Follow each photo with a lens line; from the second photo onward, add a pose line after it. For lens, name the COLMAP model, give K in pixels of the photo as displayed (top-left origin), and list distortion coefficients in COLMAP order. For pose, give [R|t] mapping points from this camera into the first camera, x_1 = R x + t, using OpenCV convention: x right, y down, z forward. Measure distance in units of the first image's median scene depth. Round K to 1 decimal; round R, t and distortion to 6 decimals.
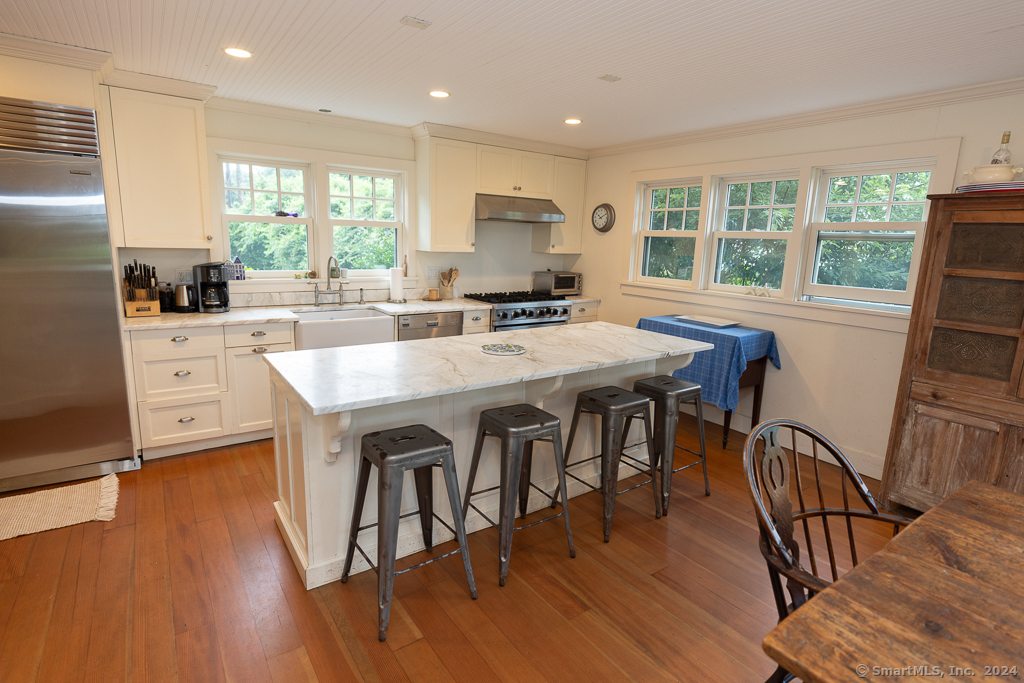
lens RADIAL K [[513.1, 0, 514.6], [0, 513.1, 338.8], [0, 0, 1]] dist [-0.000108, 0.001382]
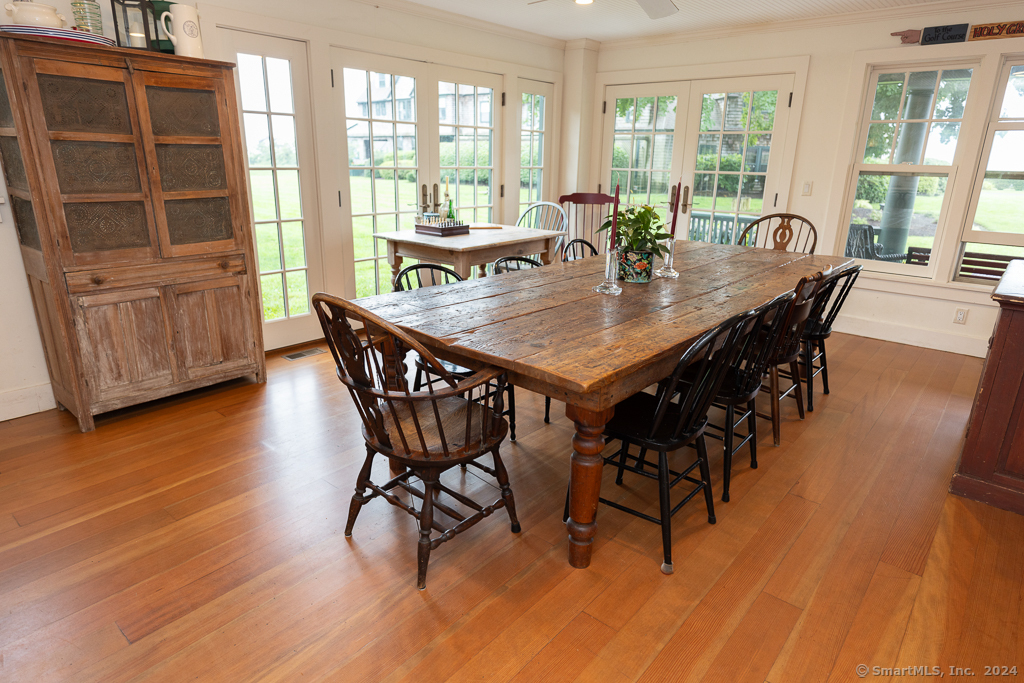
lens RADIAL K [[599.9, 0, 506.2], [0, 599.9, 342.7], [0, 0, 1]] dist [0.017733, -0.006784]
pose [[-0.245946, -0.324507, 0.913349, -0.341994], [0.153827, 0.917283, 0.367327, -0.065717], [-0.956999, 0.230840, -0.175684, 0.517615]]
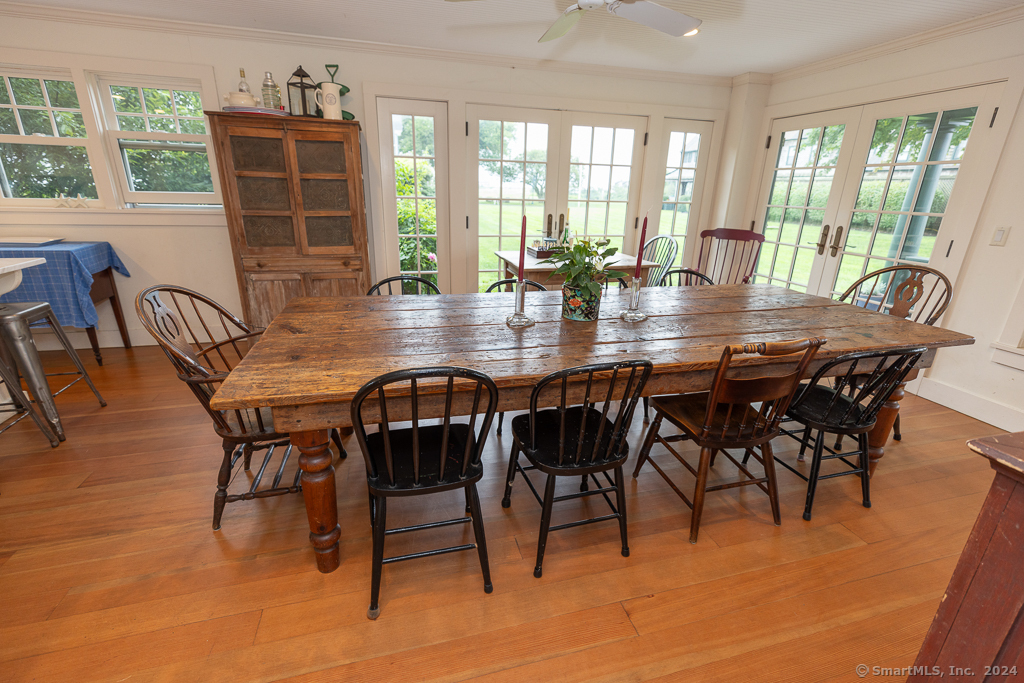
lens RADIAL K [[449.5, 0, 511.7], [0, 449.5, 339.7], [0, 0, 1]] dist [0.003881, -0.000186]
pose [[0.343990, -0.322856, 0.881723, -0.105335], [0.162034, 0.945352, 0.282940, 0.064894], [-0.924887, 0.045540, 0.377505, -0.107035]]
